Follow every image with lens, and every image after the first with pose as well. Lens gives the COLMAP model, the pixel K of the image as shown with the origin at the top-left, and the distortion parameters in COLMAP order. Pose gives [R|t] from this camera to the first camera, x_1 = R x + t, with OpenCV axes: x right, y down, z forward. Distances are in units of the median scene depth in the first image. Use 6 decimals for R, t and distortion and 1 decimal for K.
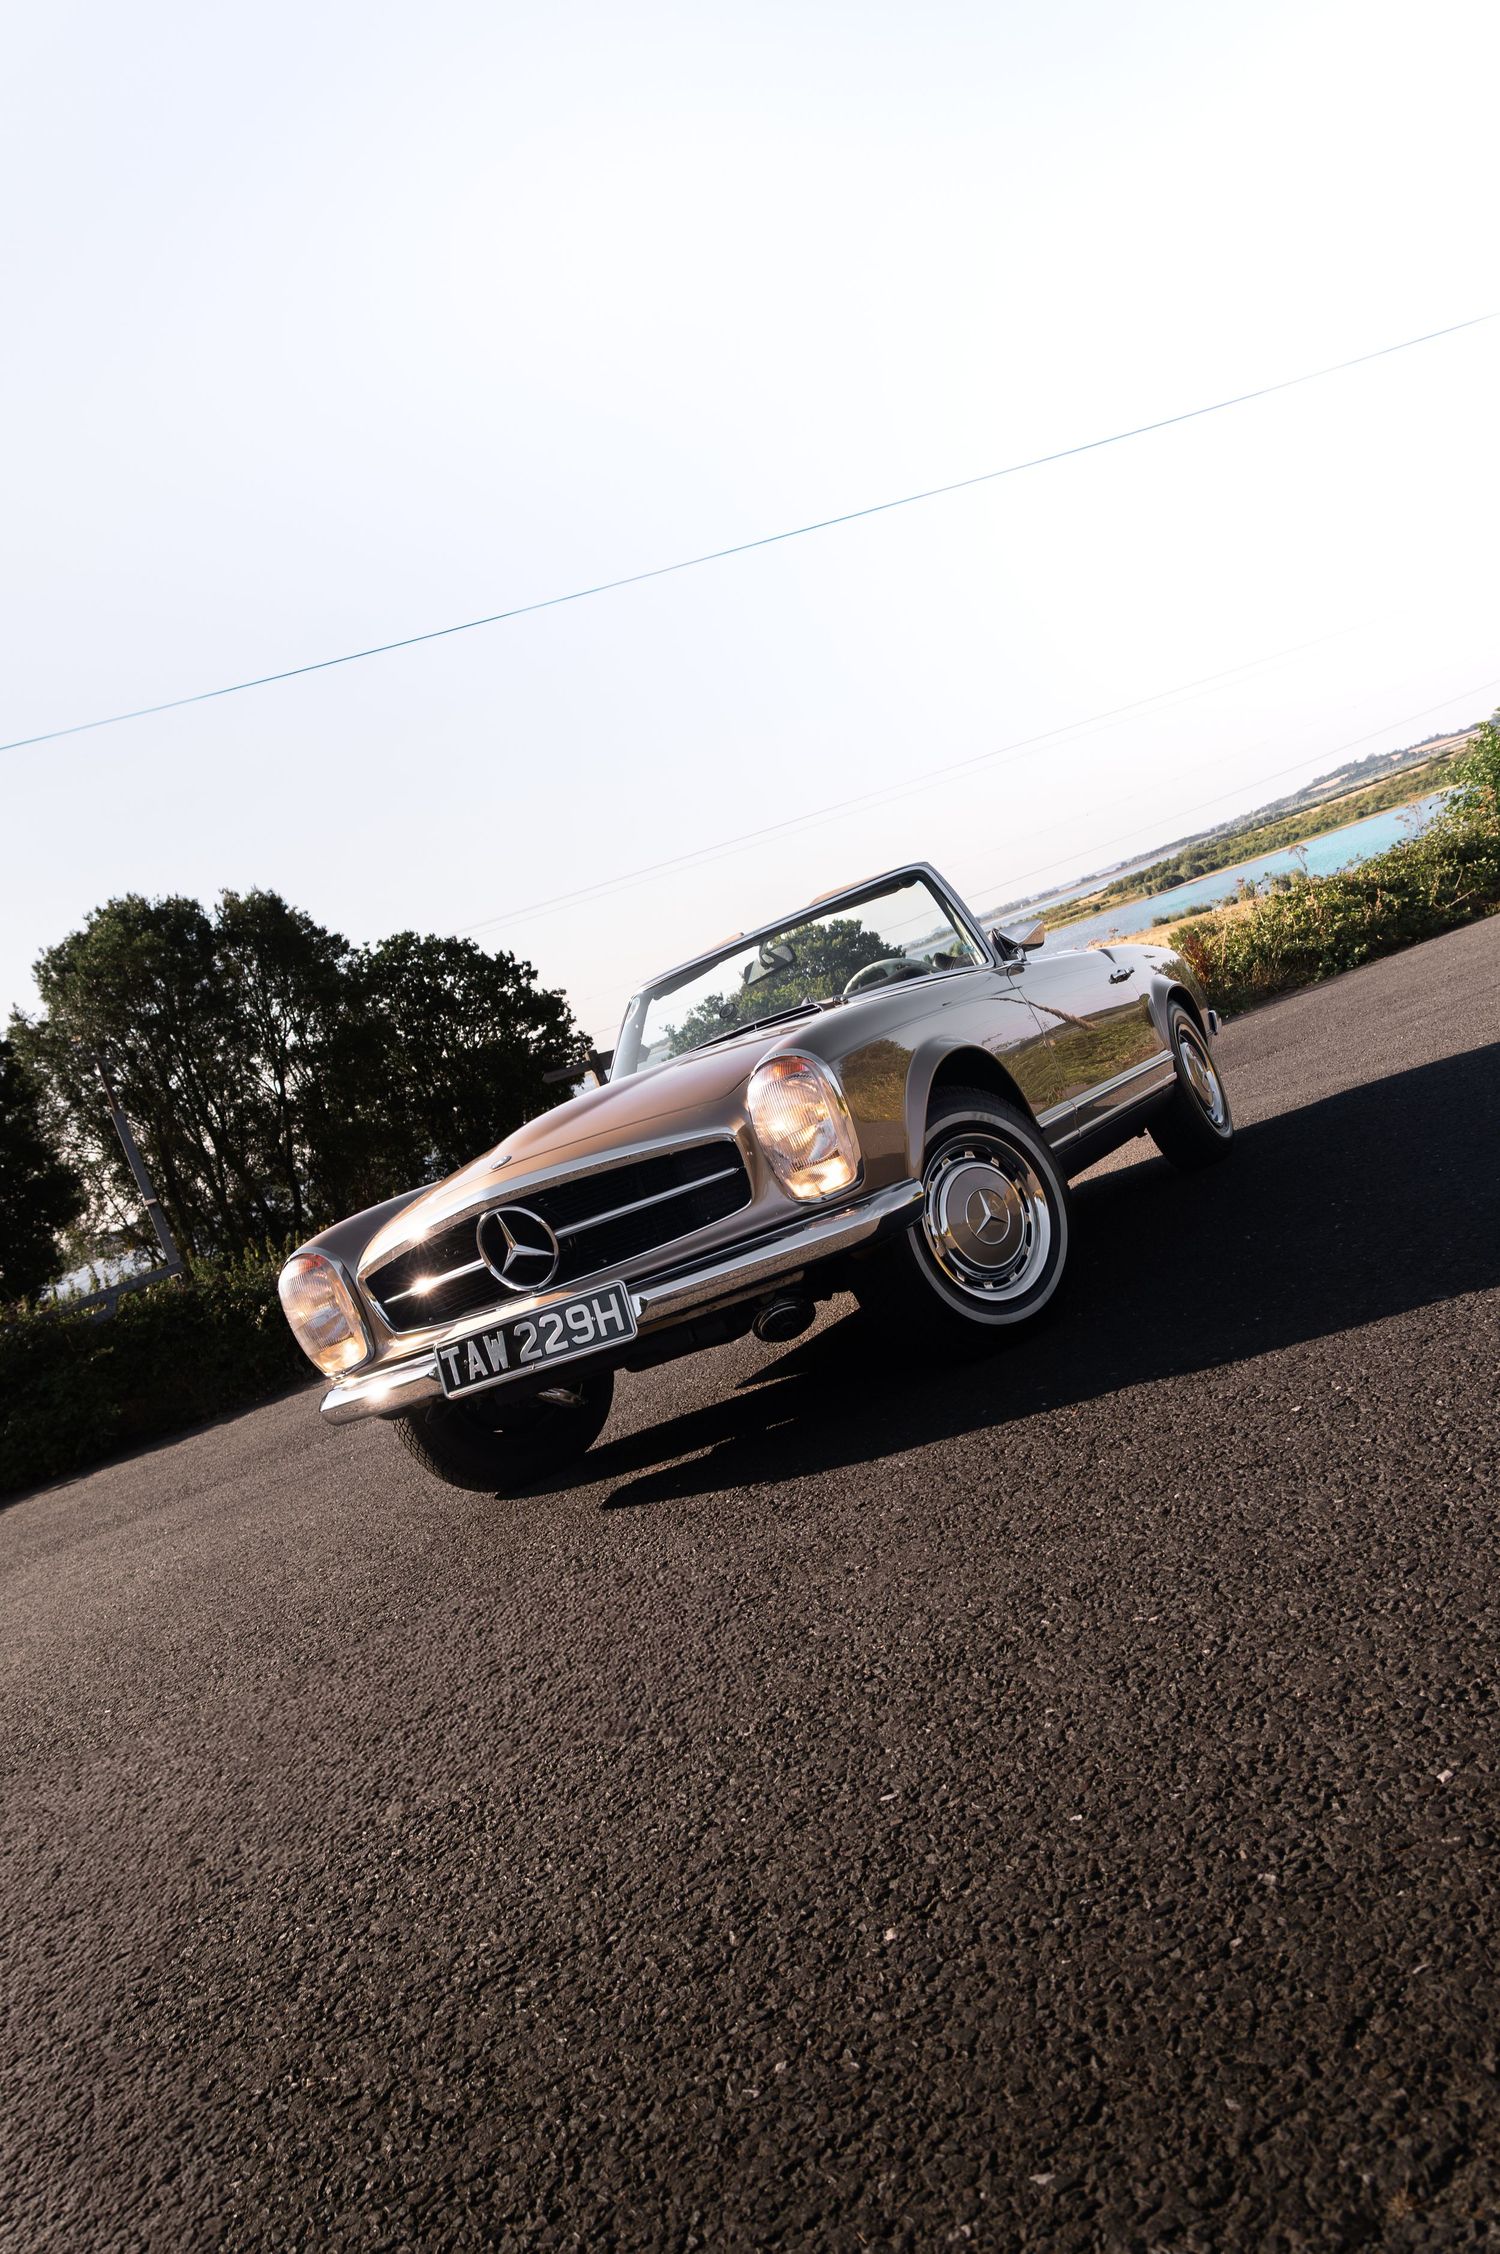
lens RADIAL K [[1691.2, 0, 749.9], [0, 1691.2, 1108.7], [0, 0, 1]] dist [-0.004250, 0.002599]
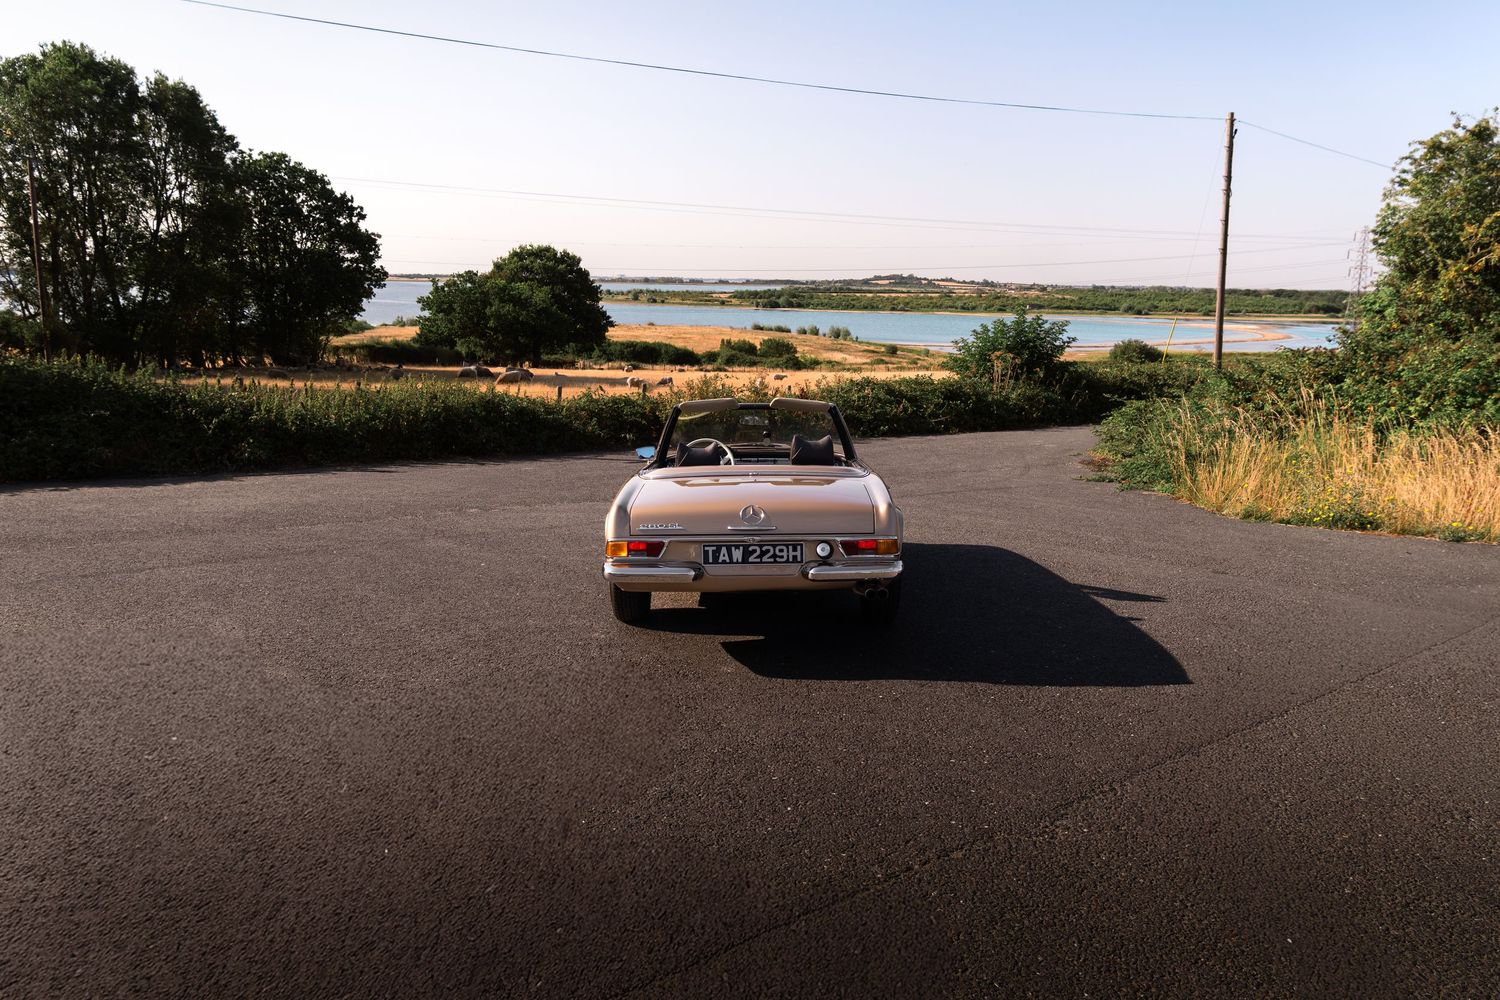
lens RADIAL K [[1110.8, 0, 750.0], [0, 1110.8, 500.0], [0, 0, 1]] dist [0.002485, 0.007475]
pose [[0.904762, 0.318921, 0.282302, -0.020071], [-0.343627, 0.938192, 0.041417, -0.005517], [-0.251645, -0.134479, 0.958431, -0.028646]]
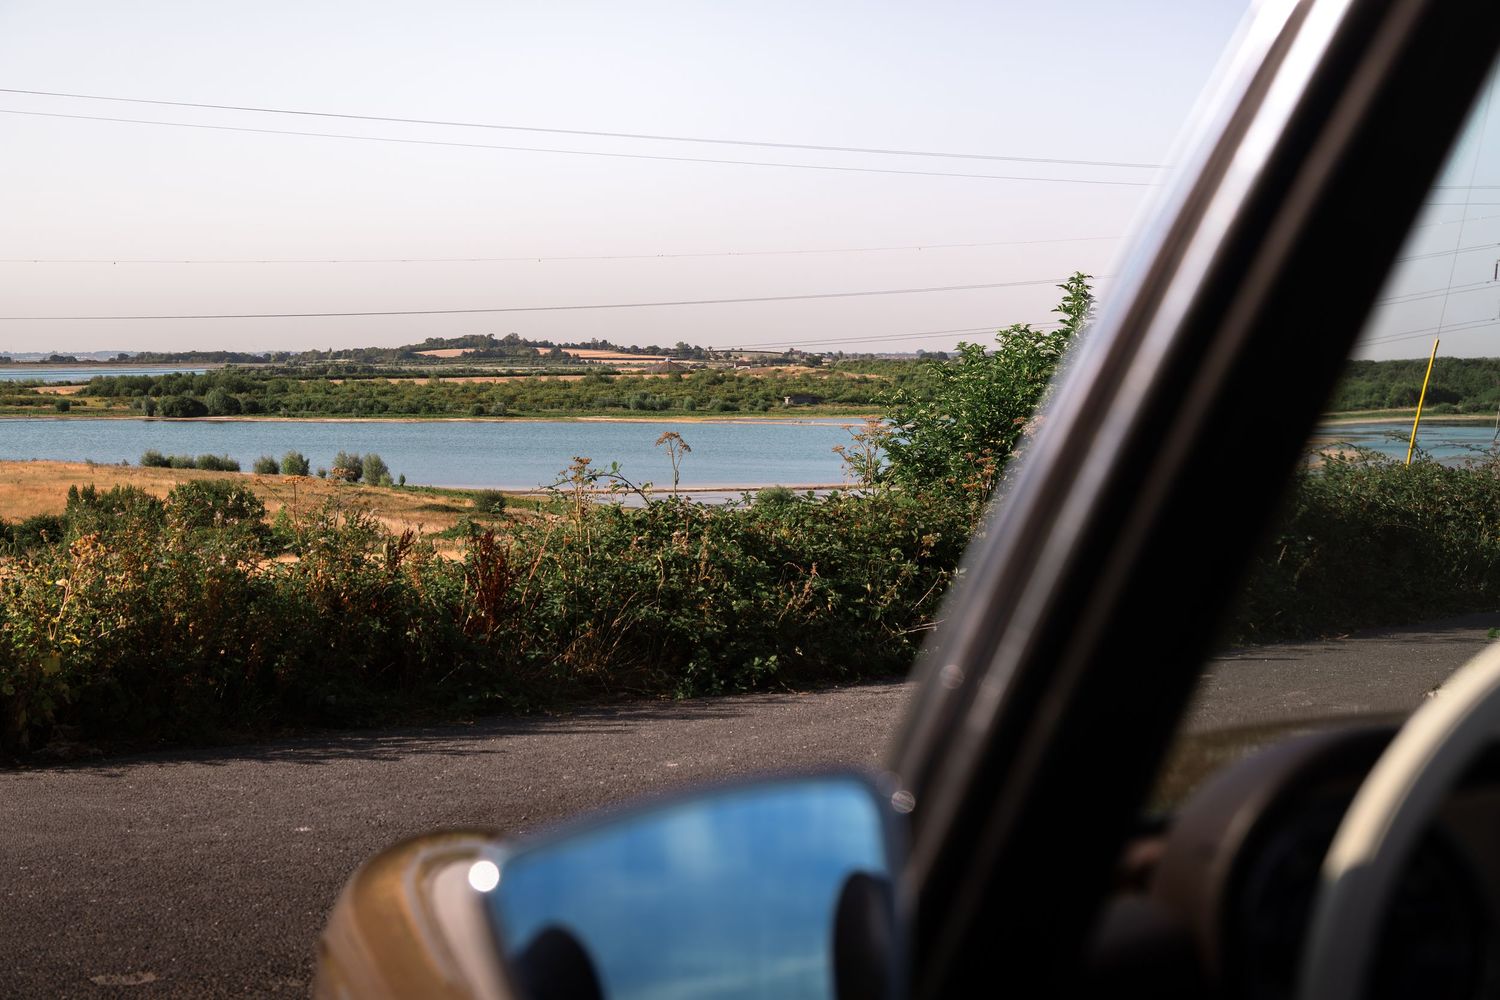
lens RADIAL K [[2641.6, 0, 750.0], [0, 2641.6, 500.0], [0, 0, 1]] dist [0.006481, 0.121706]
pose [[0.837856, 0.328169, 0.436237, -0.005245], [-0.286310, 0.944569, -0.160673, -0.001998], [-0.464784, 0.009721, 0.885371, 0.067409]]
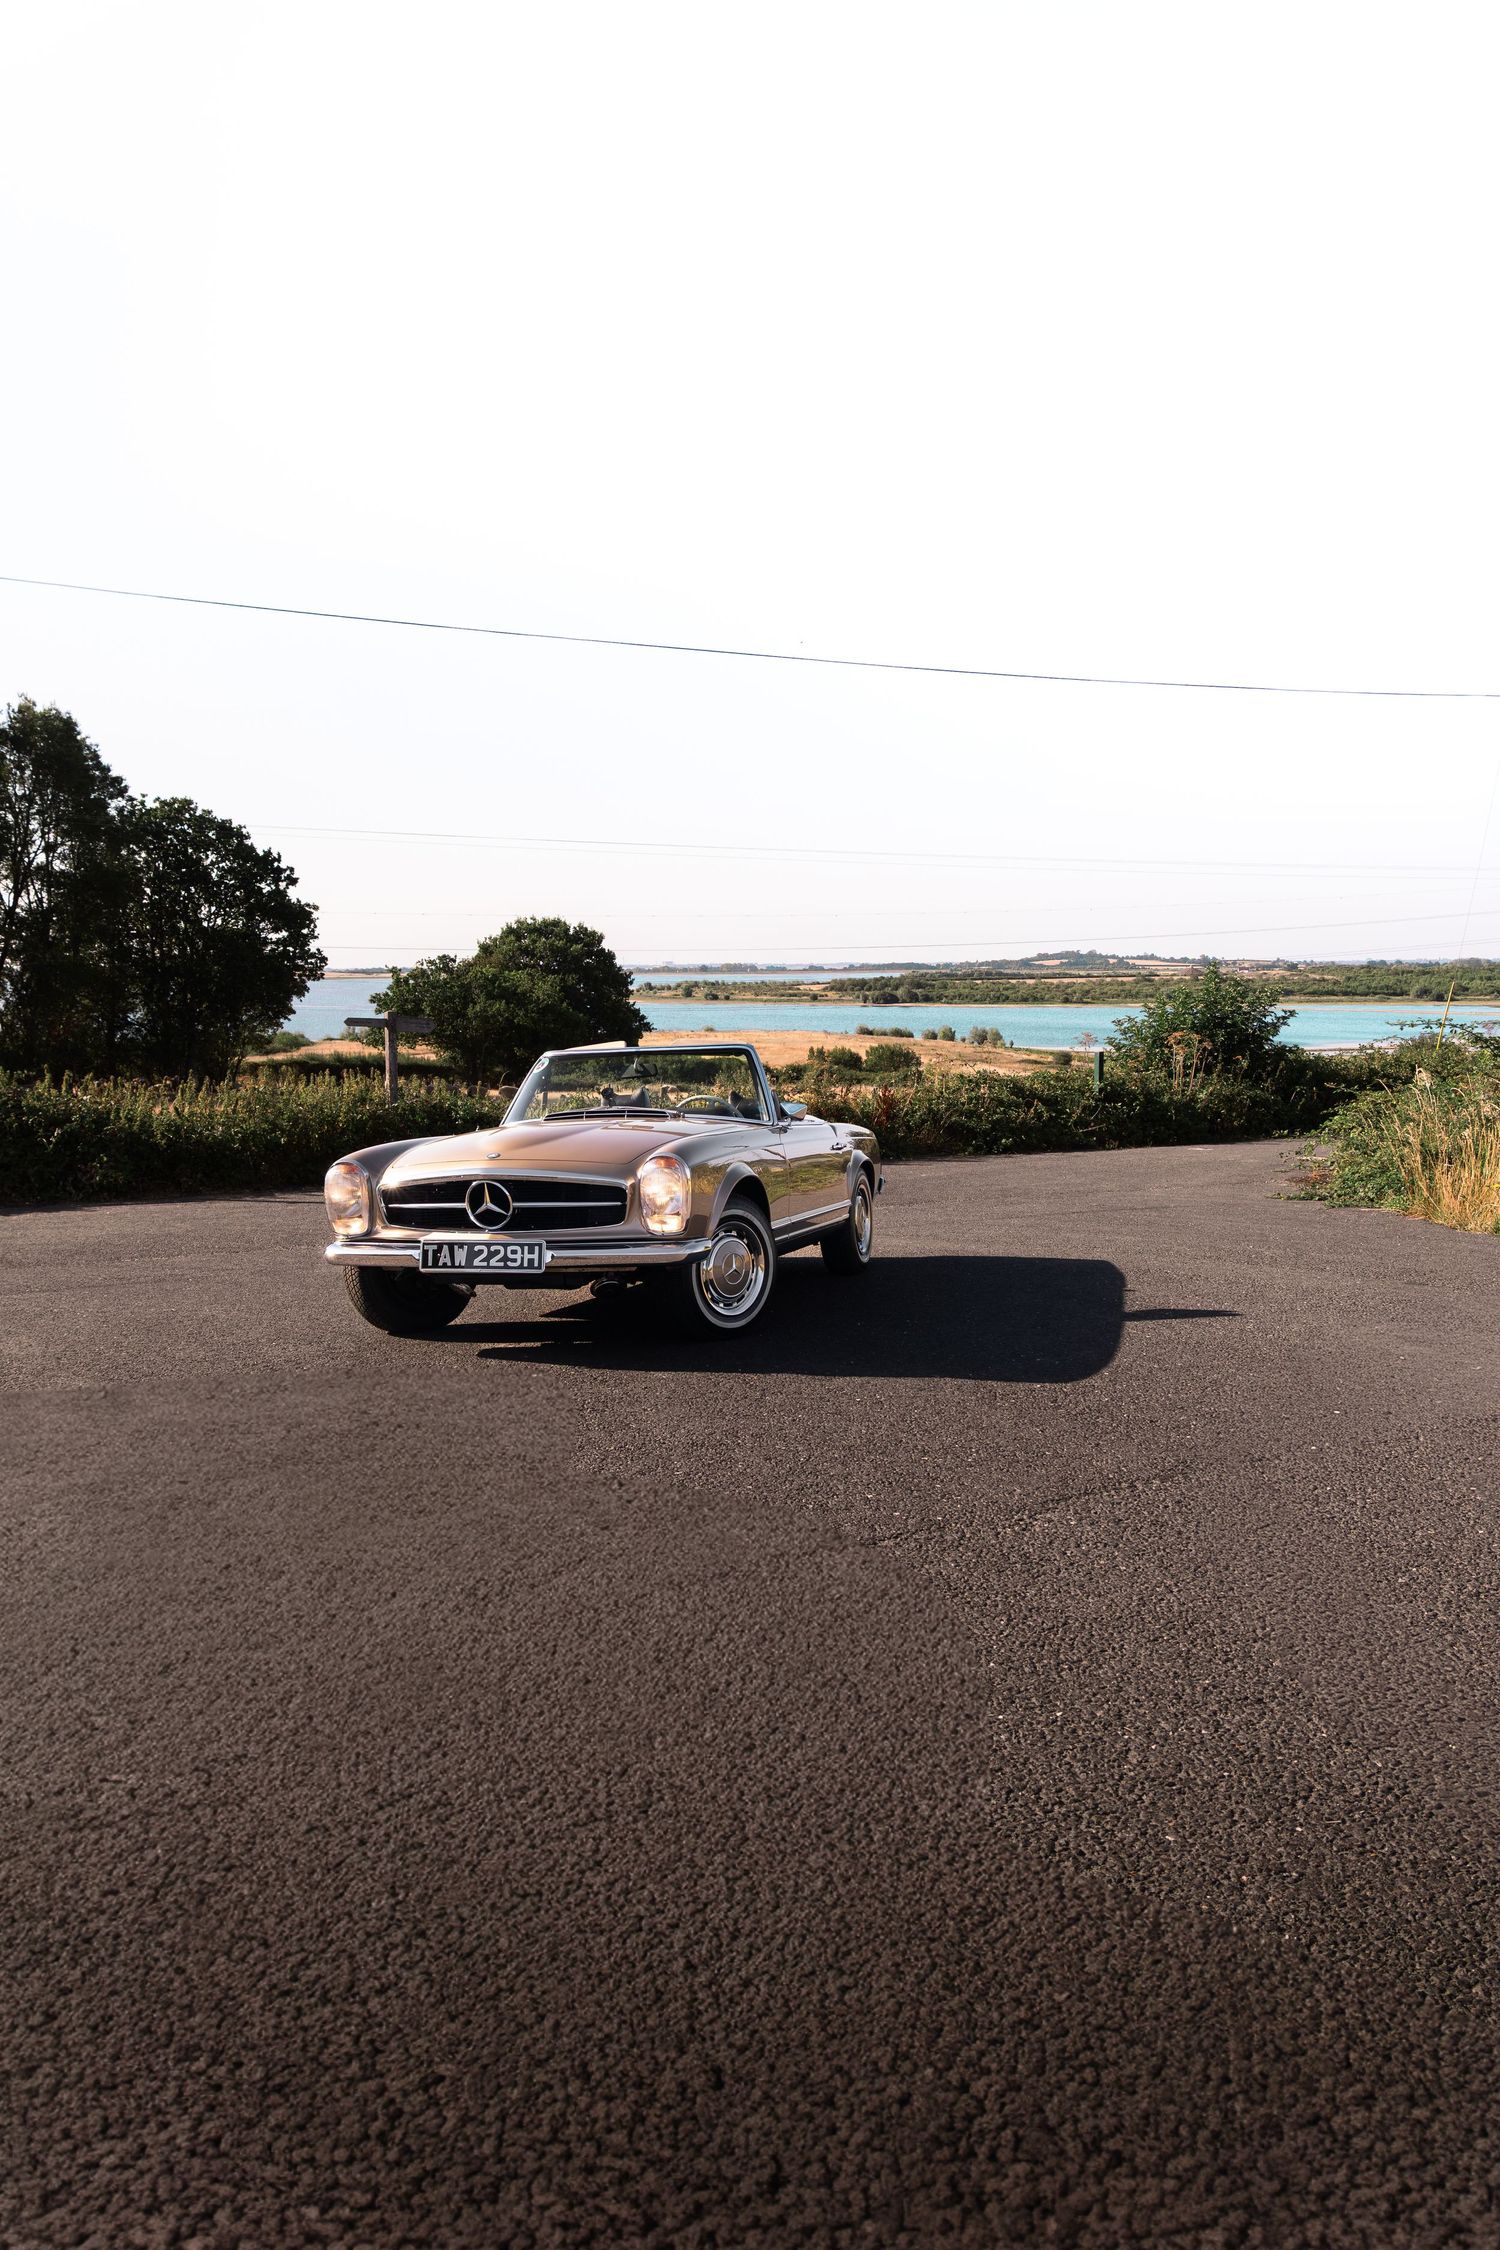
lens RADIAL K [[1643.6, 0, 740.3], [0, 1643.6, 1120.2], [0, 0, 1]] dist [-0.003093, -0.003851]
pose [[0.926194, 0.329494, 0.183298, -0.012080], [-0.329713, 0.943599, -0.030180, -0.001922], [-0.182904, -0.032484, 0.982594, -0.038781]]
